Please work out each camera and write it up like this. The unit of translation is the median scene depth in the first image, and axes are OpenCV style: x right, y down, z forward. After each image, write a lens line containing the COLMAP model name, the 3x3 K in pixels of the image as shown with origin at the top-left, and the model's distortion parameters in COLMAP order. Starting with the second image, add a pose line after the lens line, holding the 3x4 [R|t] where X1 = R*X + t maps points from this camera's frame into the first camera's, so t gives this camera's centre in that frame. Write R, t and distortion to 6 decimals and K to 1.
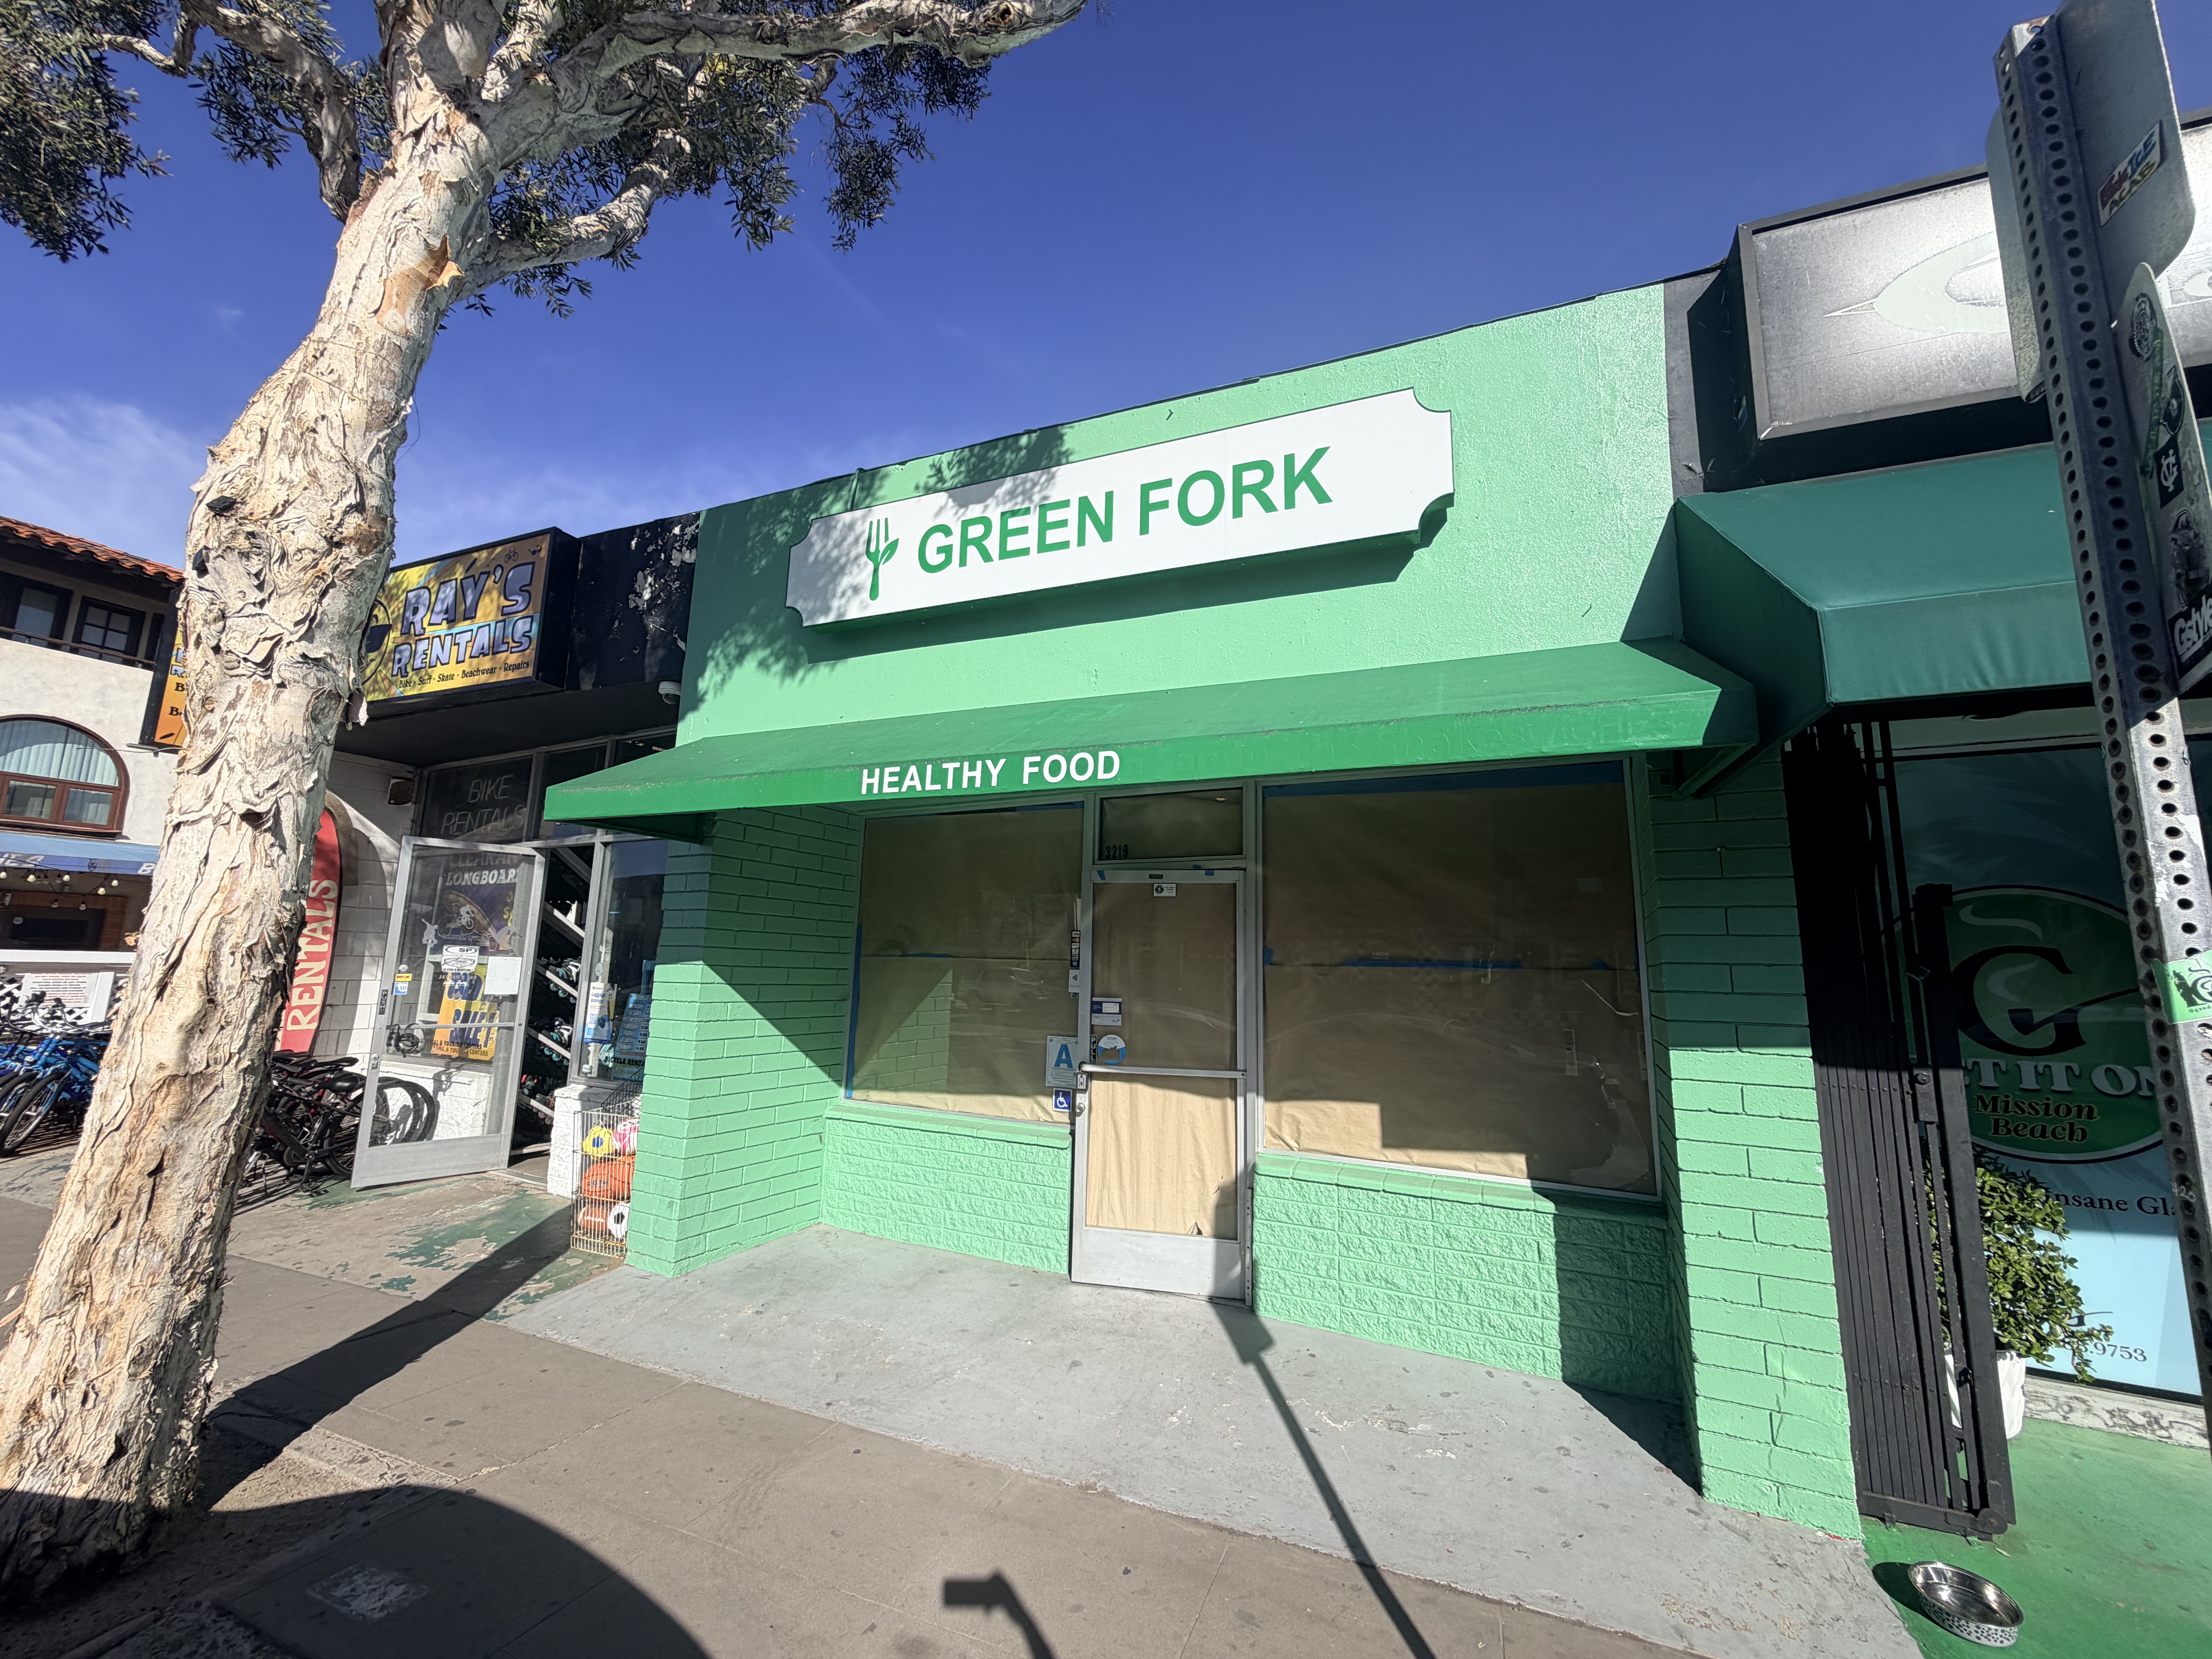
lens RADIAL K [[881.0, 0, 1107.7], [0, 881.0, 829.8], [0, 0, 1]] dist [0.002098, -0.000163]
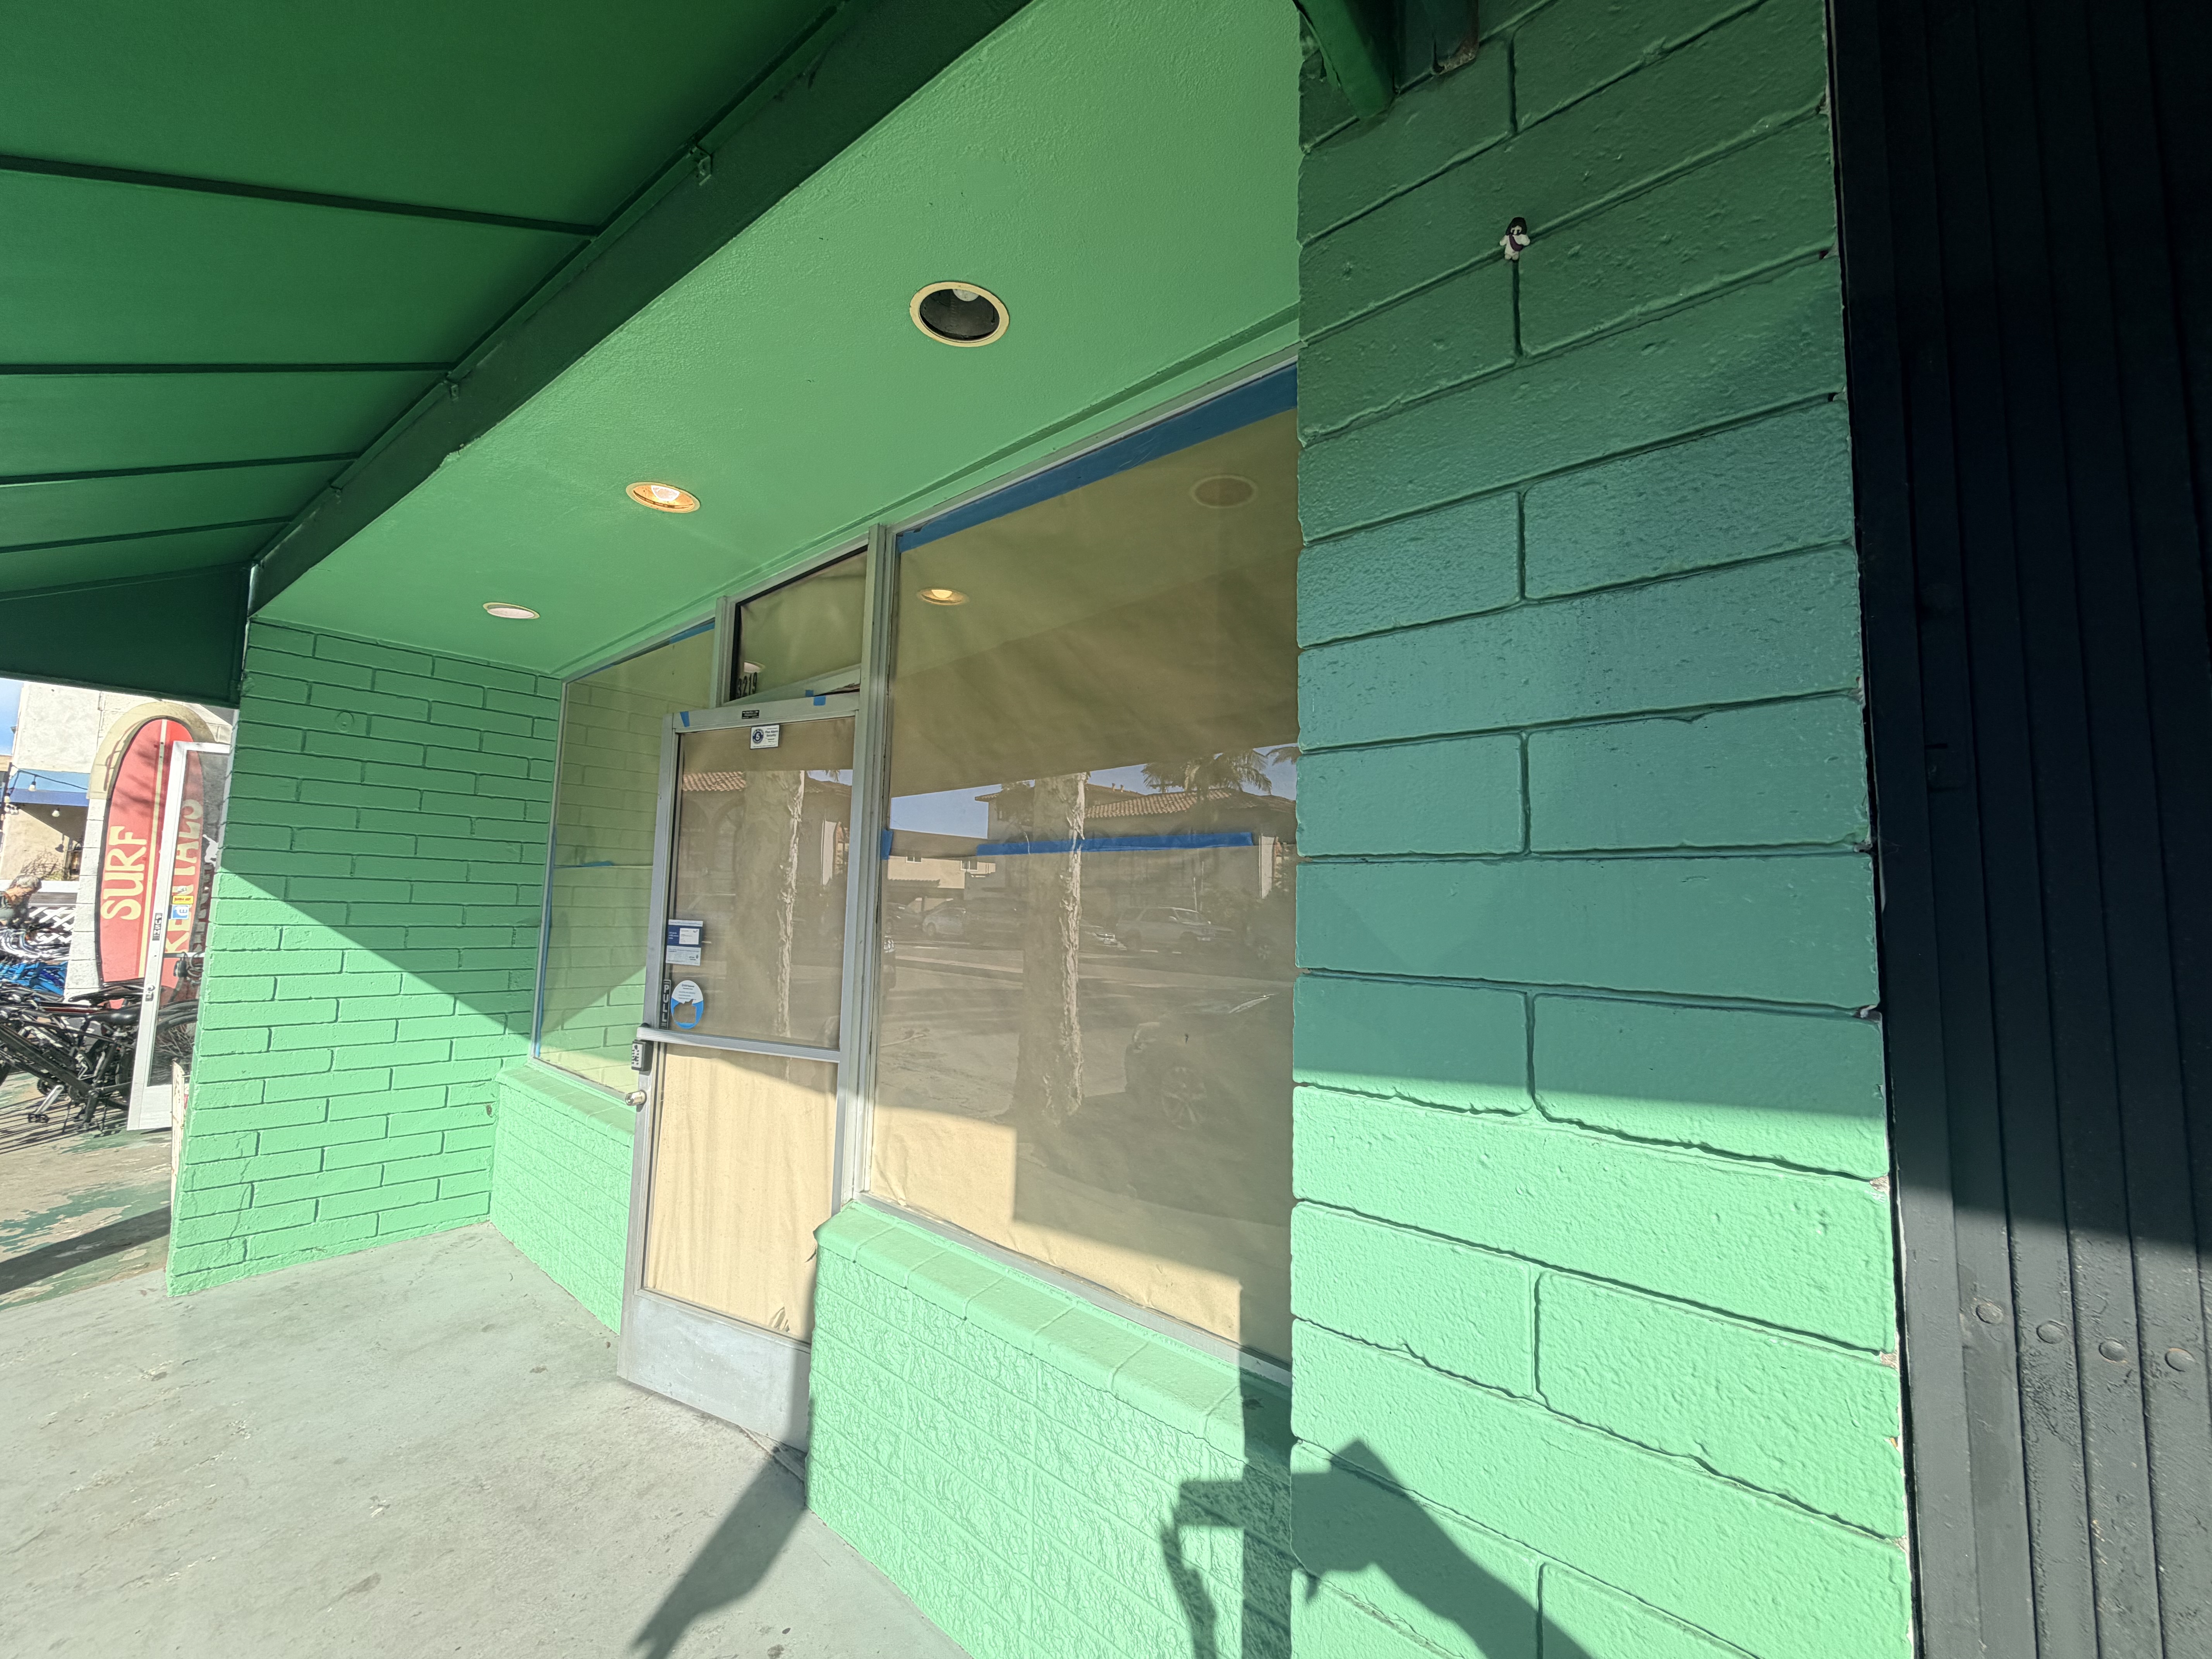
lens RADIAL K [[881.0, 0, 1104.9], [0, 881.0, 830.3], [0, 0, 1]] dist [0.002098, -0.000163]
pose [[0.968304, -0.021747, -0.248826, 0.438449], [0.037173, 0.997655, 0.057466, 0.108034], [0.246993, -0.064894, 0.966842, 0.501770]]
